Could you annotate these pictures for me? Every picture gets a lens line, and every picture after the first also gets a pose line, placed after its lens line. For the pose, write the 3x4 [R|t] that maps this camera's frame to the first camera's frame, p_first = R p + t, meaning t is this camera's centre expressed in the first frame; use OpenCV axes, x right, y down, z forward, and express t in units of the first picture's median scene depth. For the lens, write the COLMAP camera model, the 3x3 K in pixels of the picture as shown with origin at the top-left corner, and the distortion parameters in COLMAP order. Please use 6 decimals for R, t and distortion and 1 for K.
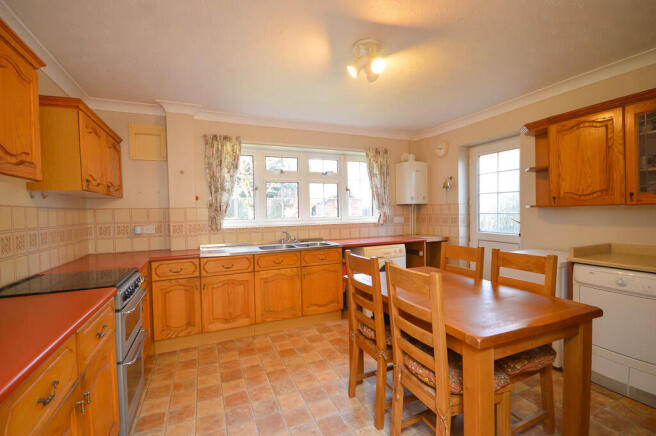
lens RADIAL K [[297.3, 0, 326.8], [0, 297.3, 218.3], [0, 0, 1]] dist [0.000159, -0.000260]
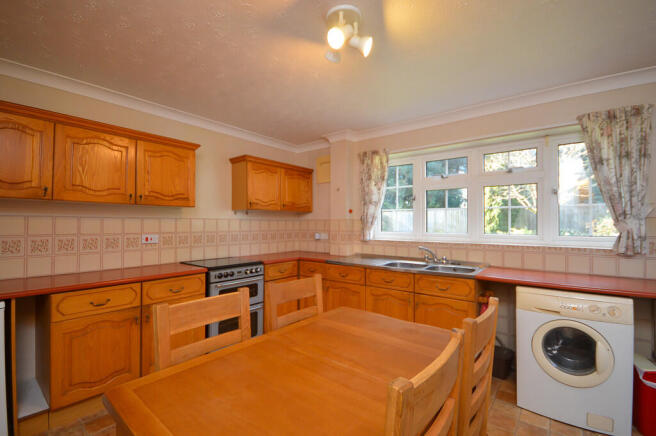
lens RADIAL K [[297.3, 0, 327.2], [0, 297.3, 215.8], [0, 0, 1]] dist [0.000159, -0.000260]
pose [[0.462404, -0.003697, -0.886662, 0.512198], [-0.032949, 0.999229, -0.021350, -0.022487], [0.886057, 0.039087, 0.461926, 0.388662]]
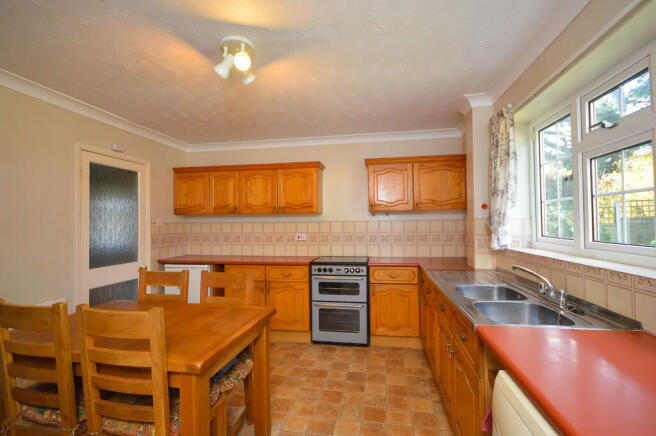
lens RADIAL K [[297.3, 0, 325.0], [0, 297.3, 223.2], [0, 0, 1]] dist [0.000159, -0.000260]
pose [[-0.549396, 0.026860, -0.835130, 0.450155], [0.002232, 0.999527, 0.030679, -0.047952], [0.835559, 0.014991, -0.549196, 1.054285]]
